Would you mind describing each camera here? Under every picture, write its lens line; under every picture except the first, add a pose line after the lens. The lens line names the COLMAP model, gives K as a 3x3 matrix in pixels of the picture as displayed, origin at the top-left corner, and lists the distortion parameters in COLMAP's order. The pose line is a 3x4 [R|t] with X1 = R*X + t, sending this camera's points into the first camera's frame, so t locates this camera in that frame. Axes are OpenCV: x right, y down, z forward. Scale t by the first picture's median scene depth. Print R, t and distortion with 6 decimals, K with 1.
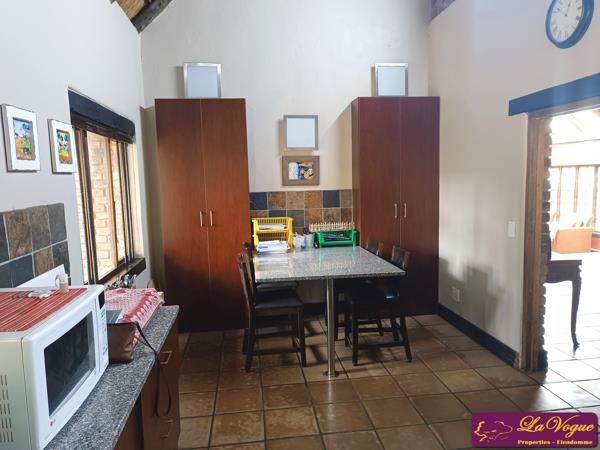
lens RADIAL K [[438.7, 0, 303.4], [0, 438.7, 226.1], [0, 0, 1]] dist [0.031763, -0.005178]
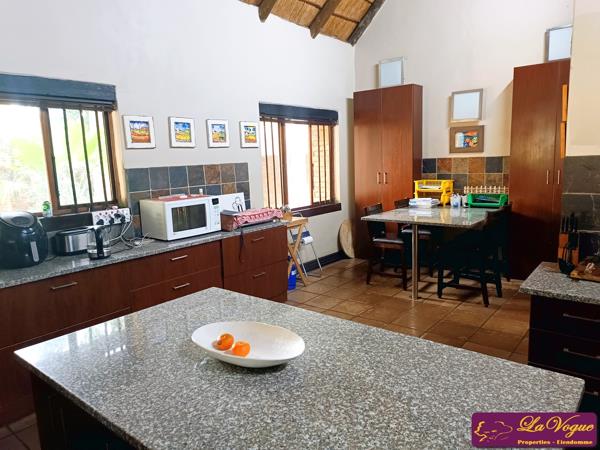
lens RADIAL K [[438.7, 0, 302.0], [0, 438.7, 226.1], [0, 0, 1]] dist [0.031763, -0.005178]
pose [[0.689796, 0.111430, -0.715377, 0.554894], [-0.062097, 0.993550, 0.094882, 0.015548], [0.721336, -0.021027, 0.692266, -0.108619]]
